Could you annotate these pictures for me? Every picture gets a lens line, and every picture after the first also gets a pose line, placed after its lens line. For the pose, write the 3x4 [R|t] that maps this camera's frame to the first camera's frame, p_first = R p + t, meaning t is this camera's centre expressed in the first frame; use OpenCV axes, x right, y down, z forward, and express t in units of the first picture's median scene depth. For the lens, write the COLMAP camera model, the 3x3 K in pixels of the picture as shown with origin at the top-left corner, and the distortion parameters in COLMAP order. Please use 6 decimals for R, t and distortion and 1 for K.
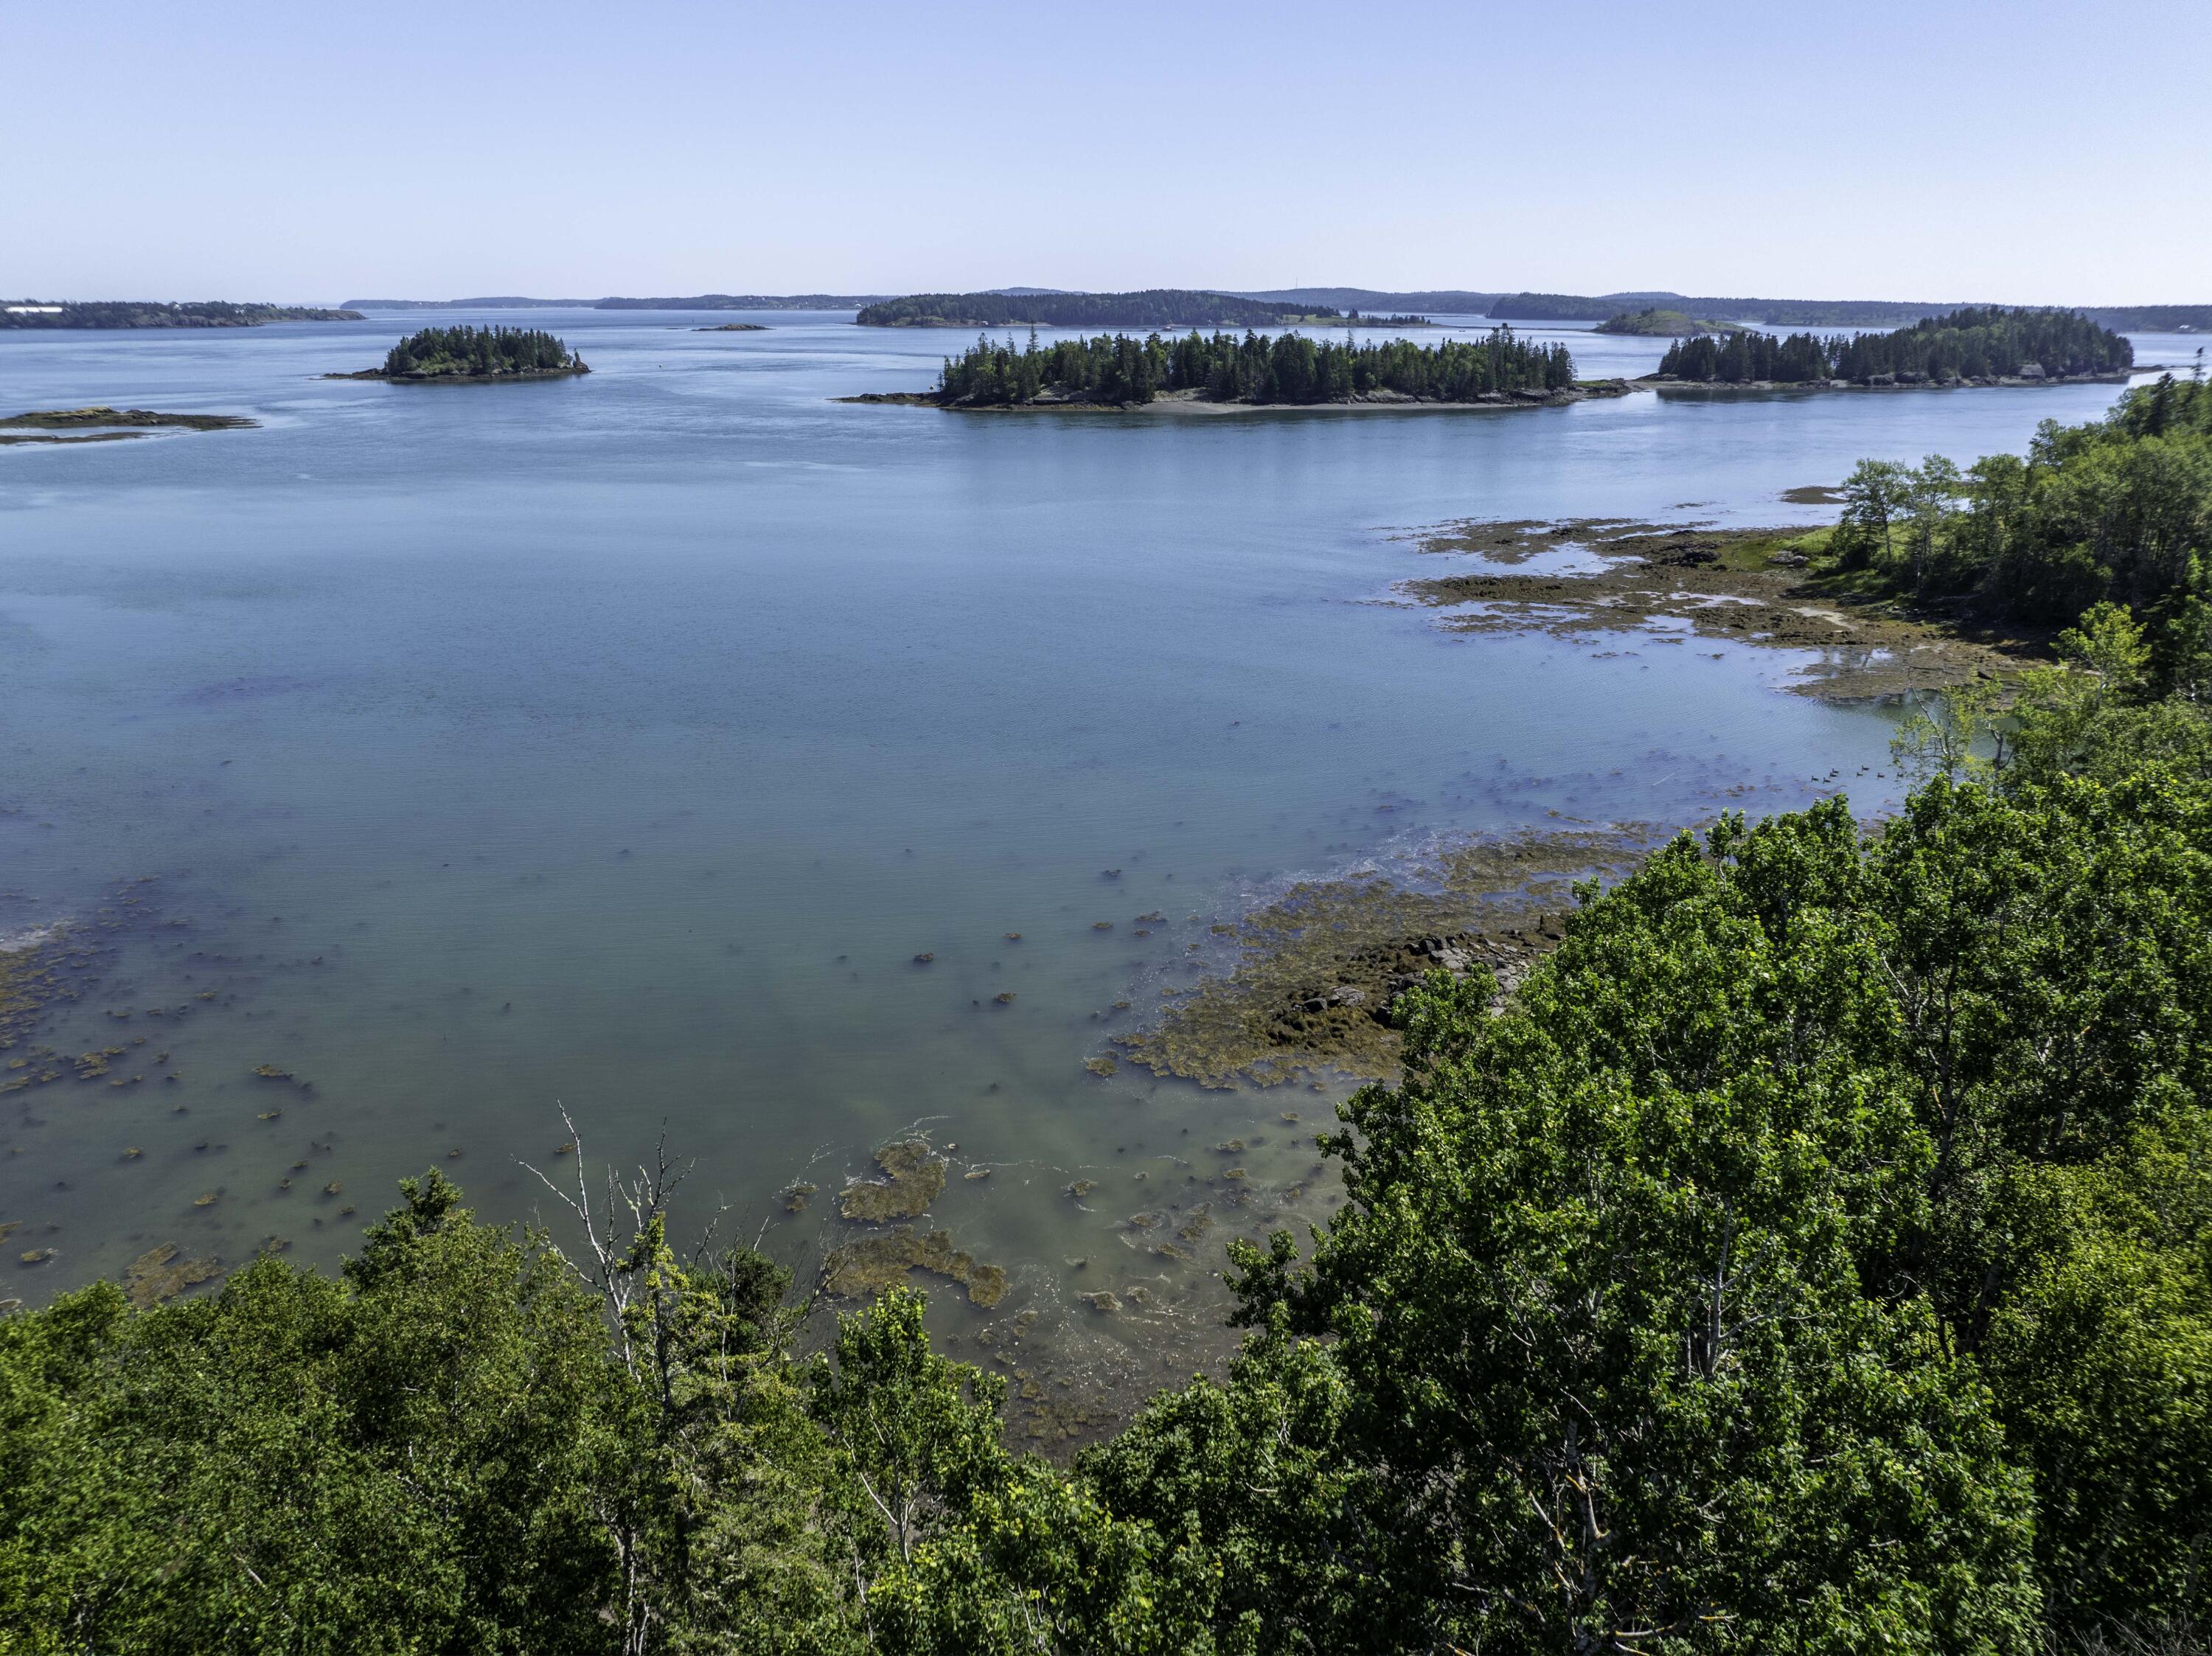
lens RADIAL K [[1554.9, 0, 1106.0], [0, 1554.9, 828.0], [0, 0, 1]] dist [-0.051255, 0.021447]
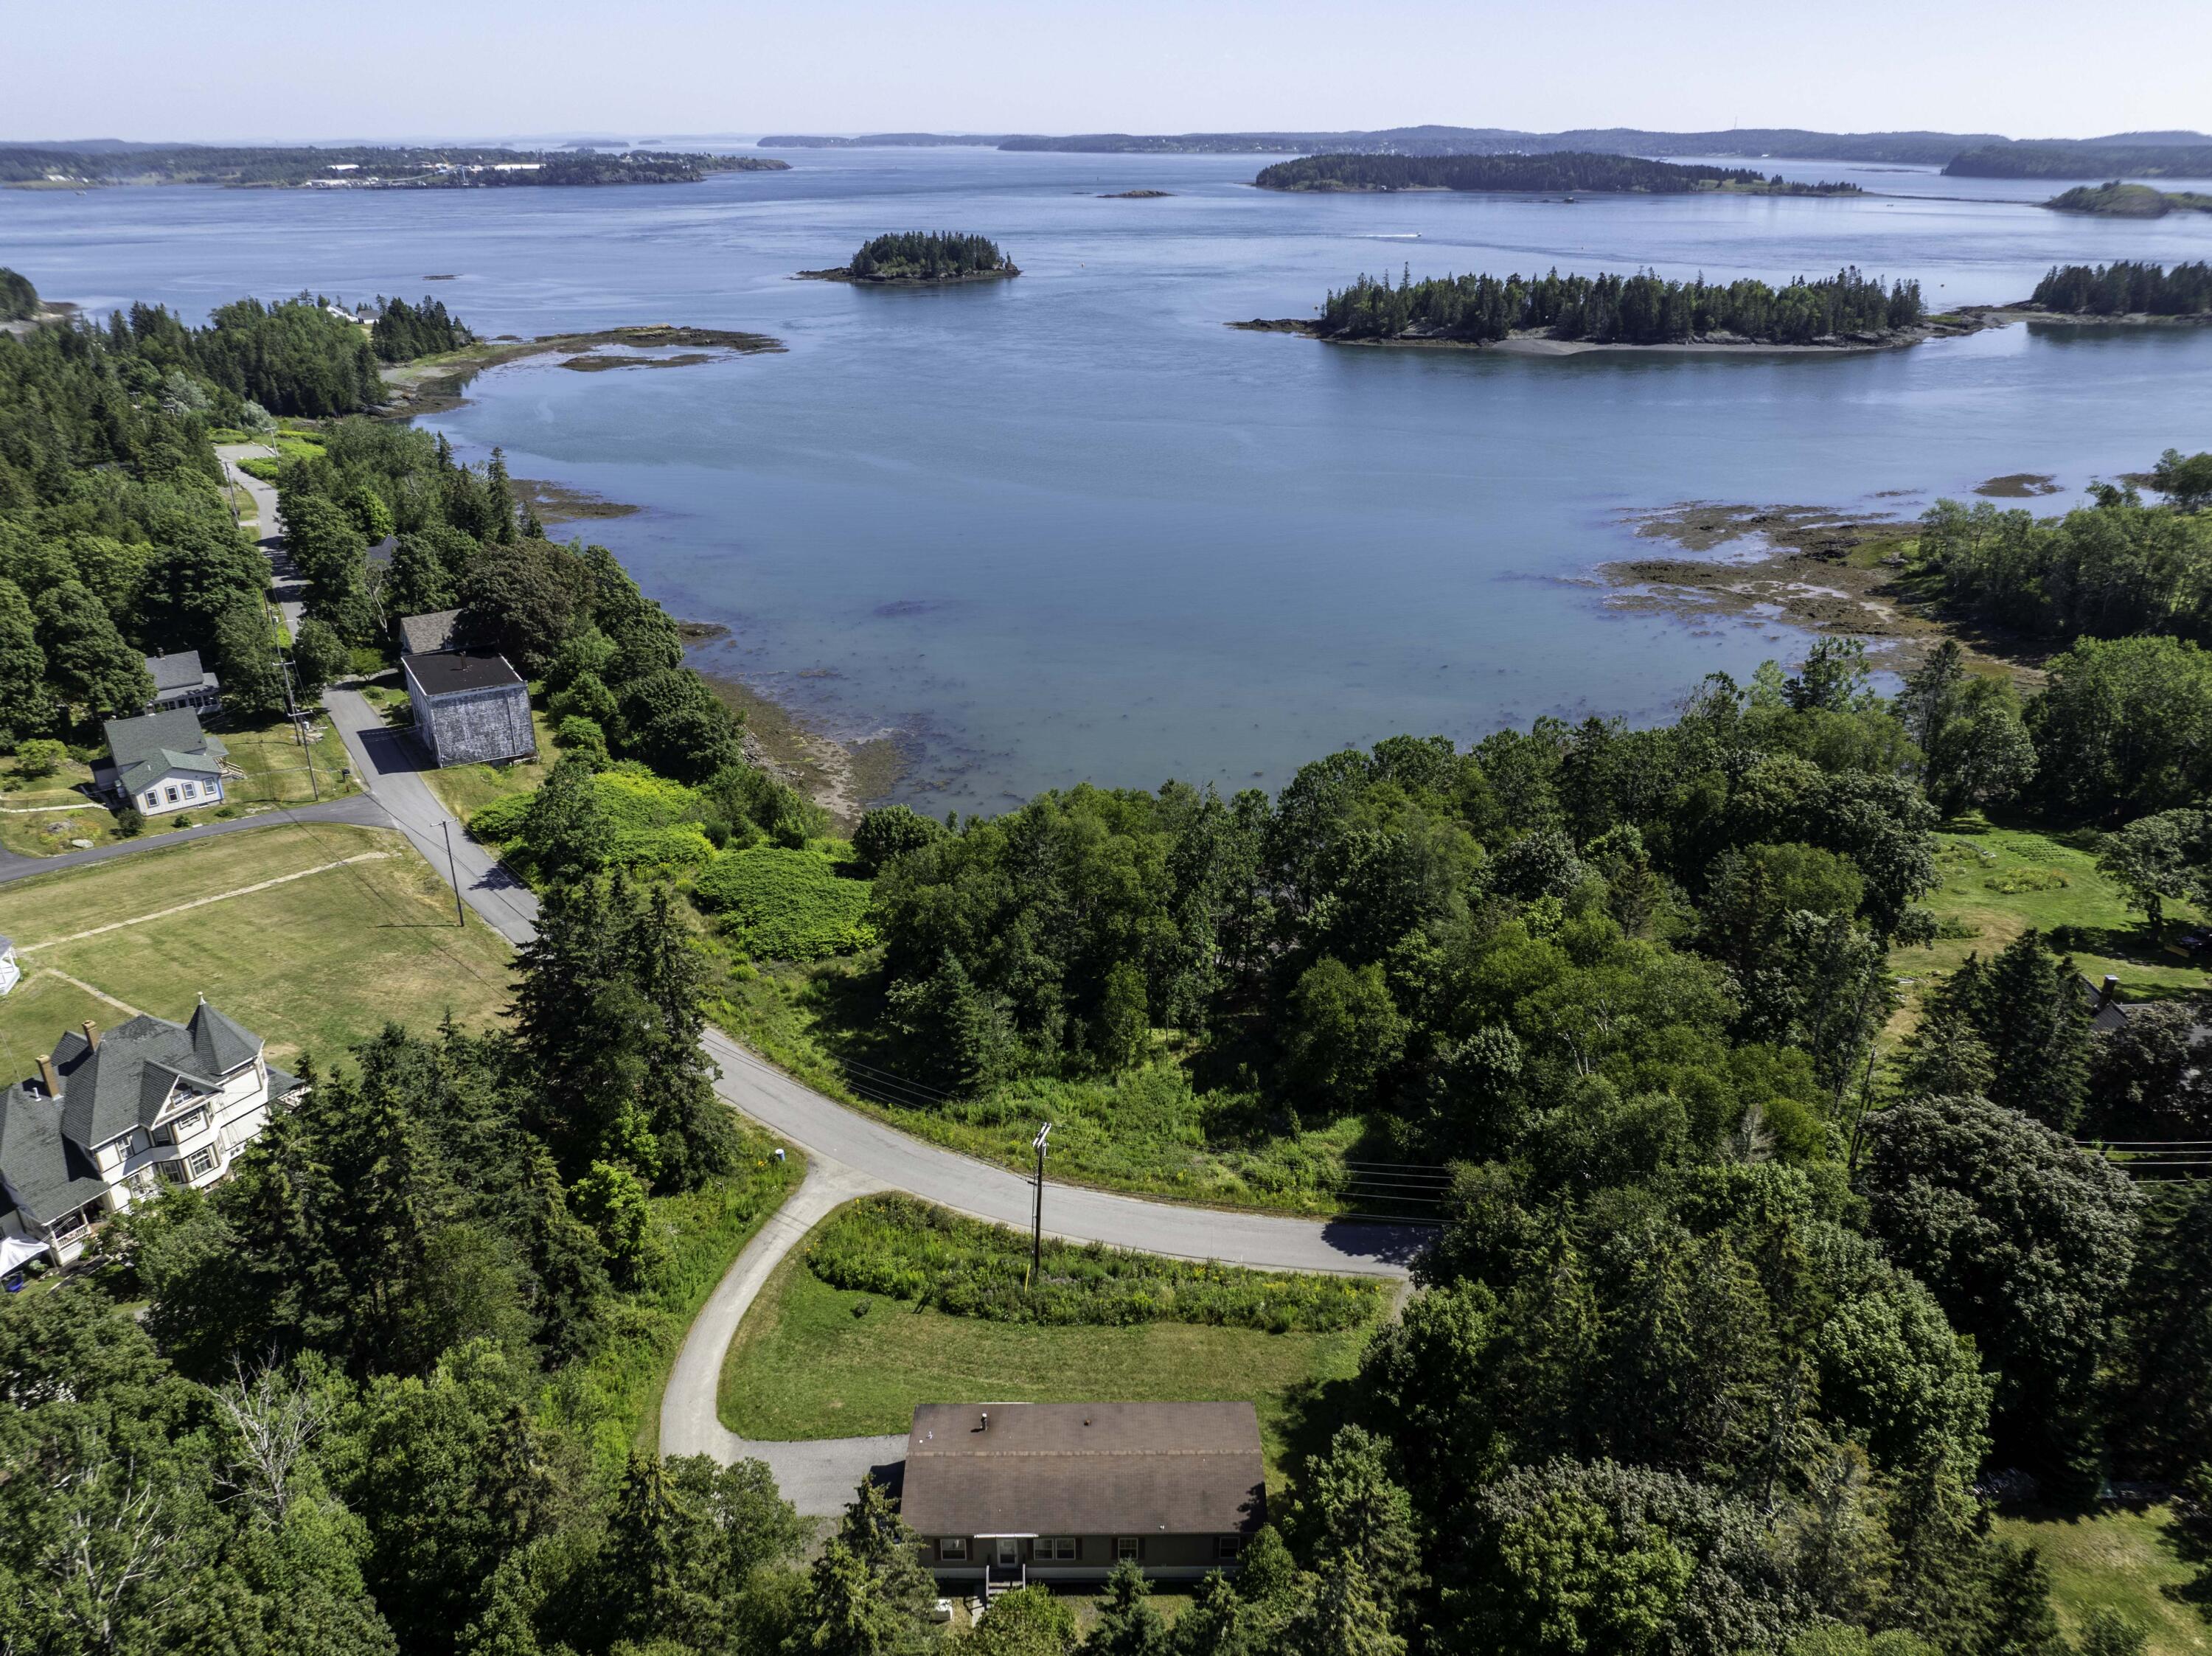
lens RADIAL K [[1590.5, 0, 1106.0], [0, 1590.5, 828.0], [0, 0, 1]] dist [-0.050336, 0.027525]
pose [[0.971545, 0.090151, -0.219027, 0.029337], [-0.070626, 0.992929, 0.095413, -0.006678], [0.226080, -0.077229, 0.971043, -0.214962]]
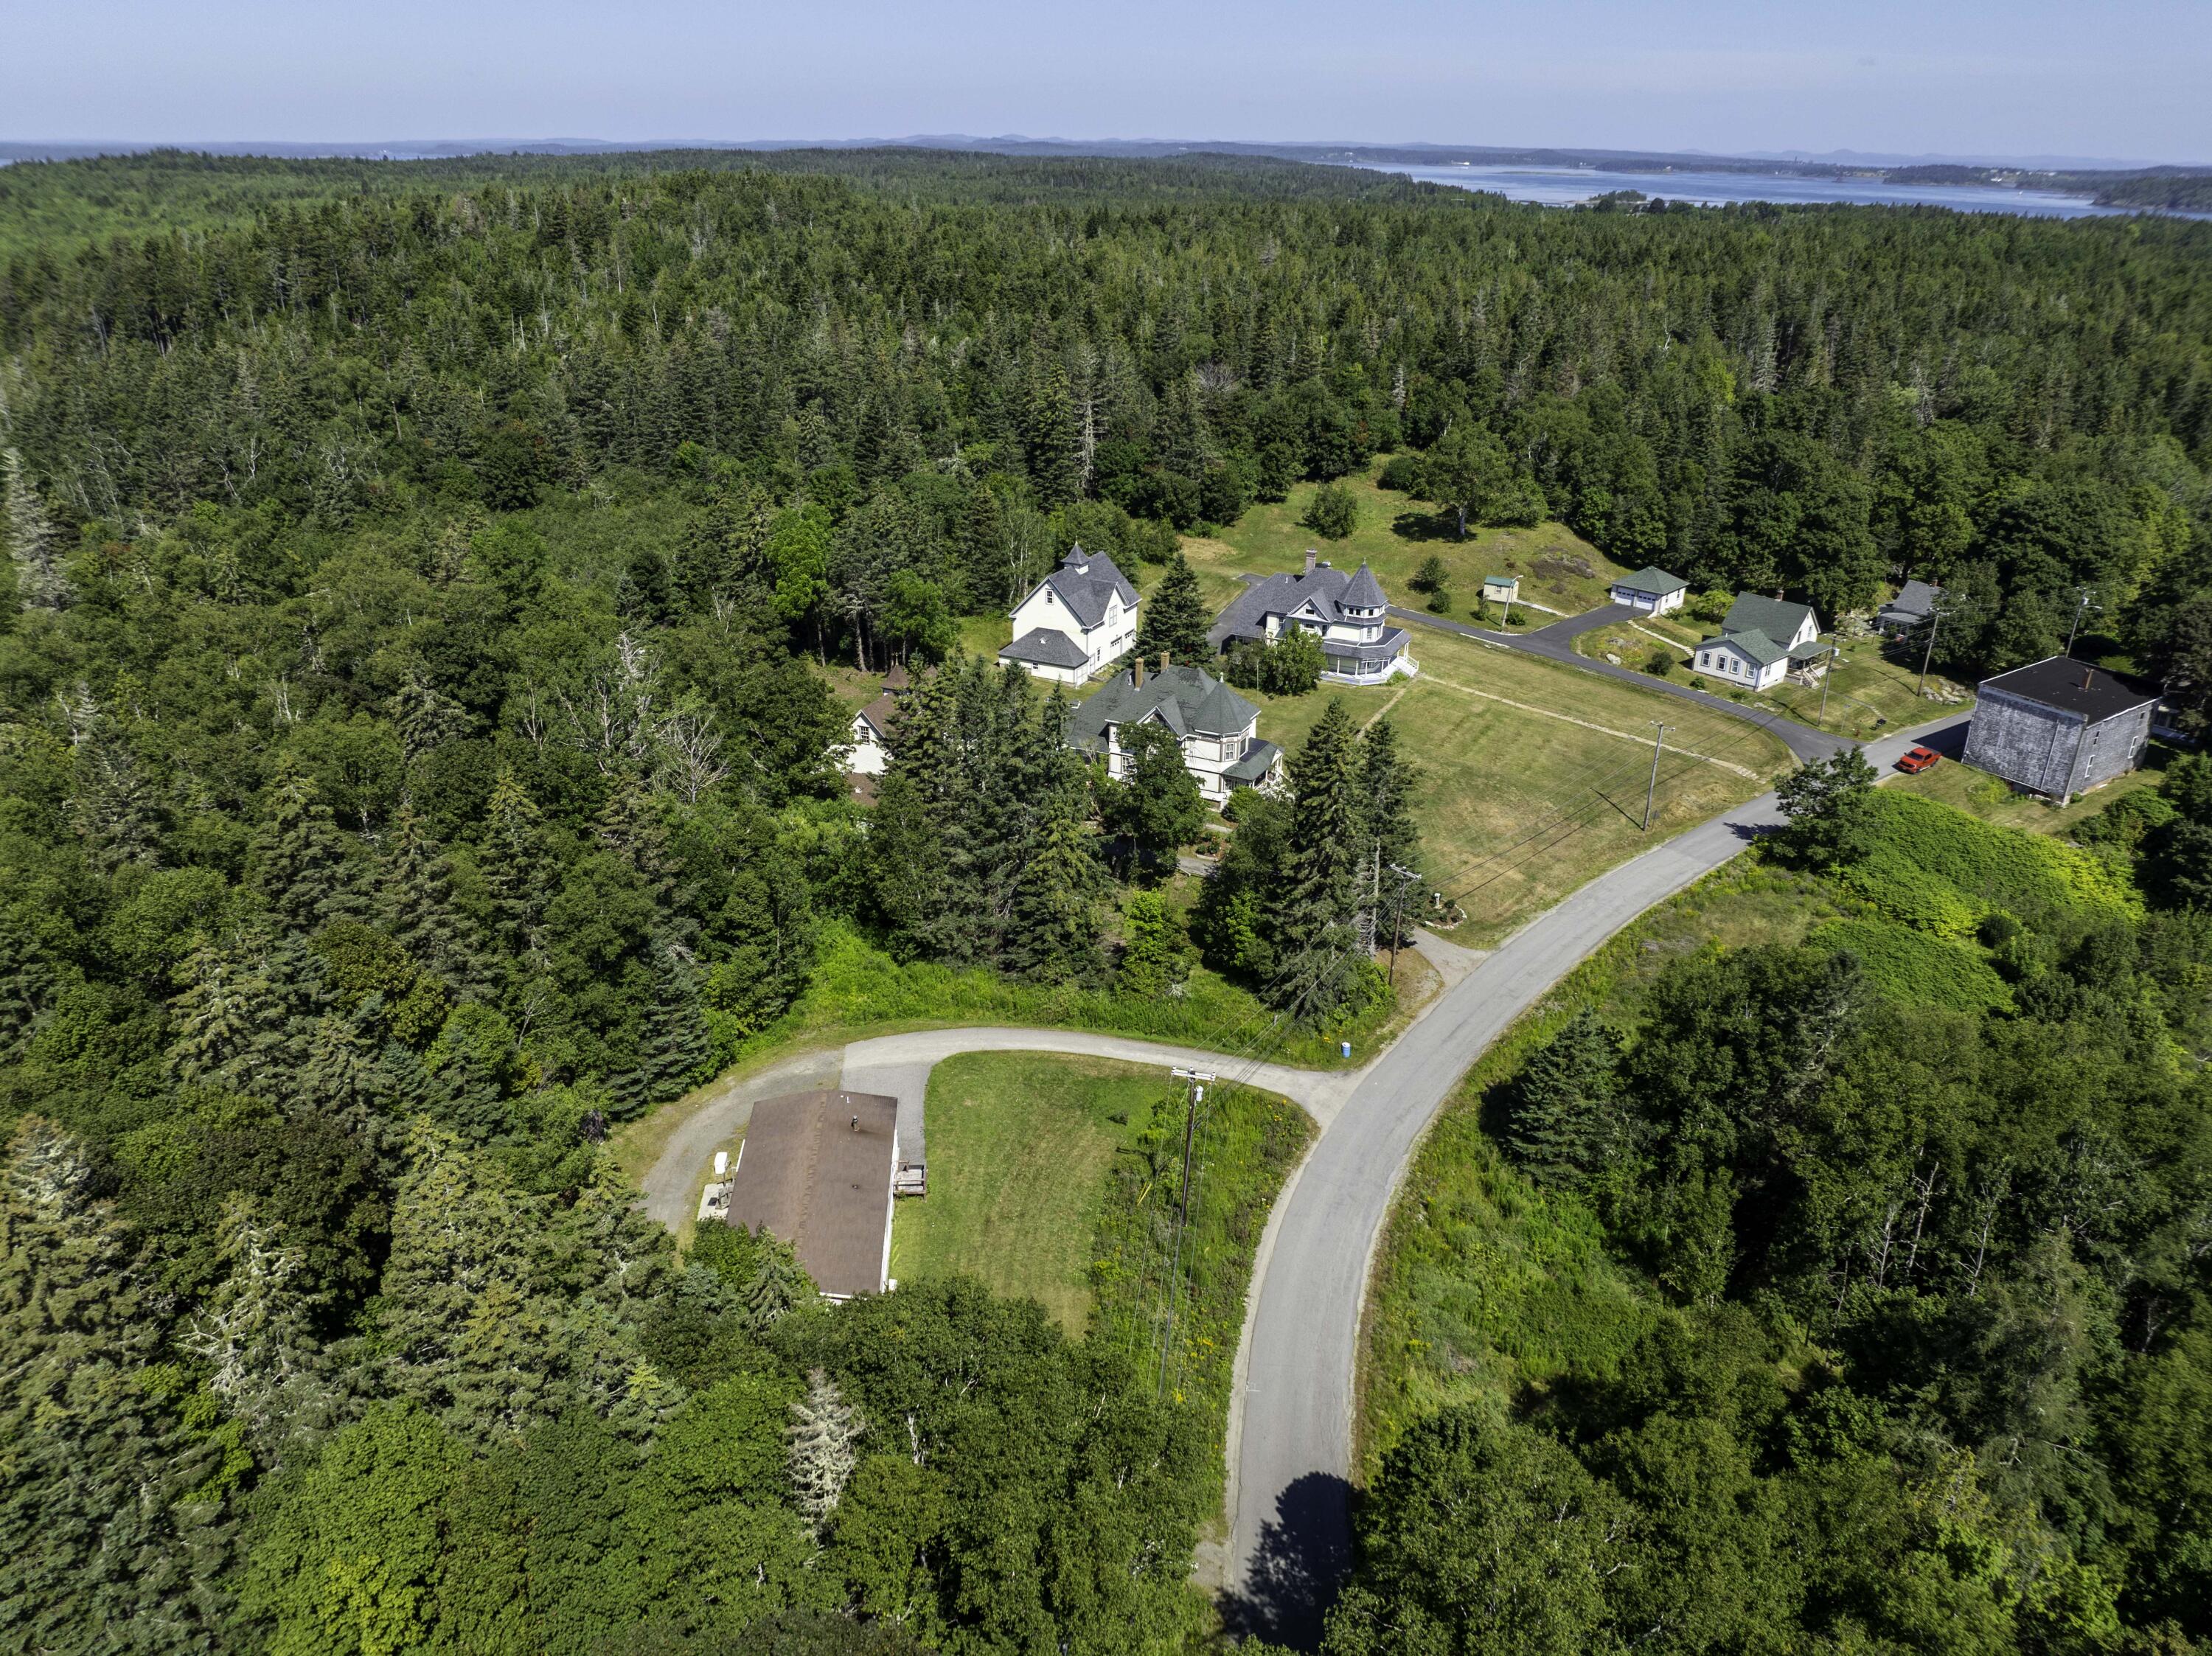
lens RADIAL K [[1553.8, 0, 1106.0], [0, 1553.8, 828.0], [0, 0, 1]] dist [-0.039553, 0.004503]
pose [[-0.180141, 0.396207, -0.900316, 0.114774], [-0.325456, 0.839730, 0.434664, -0.040000], [0.928239, 0.371314, -0.022322, -0.071843]]
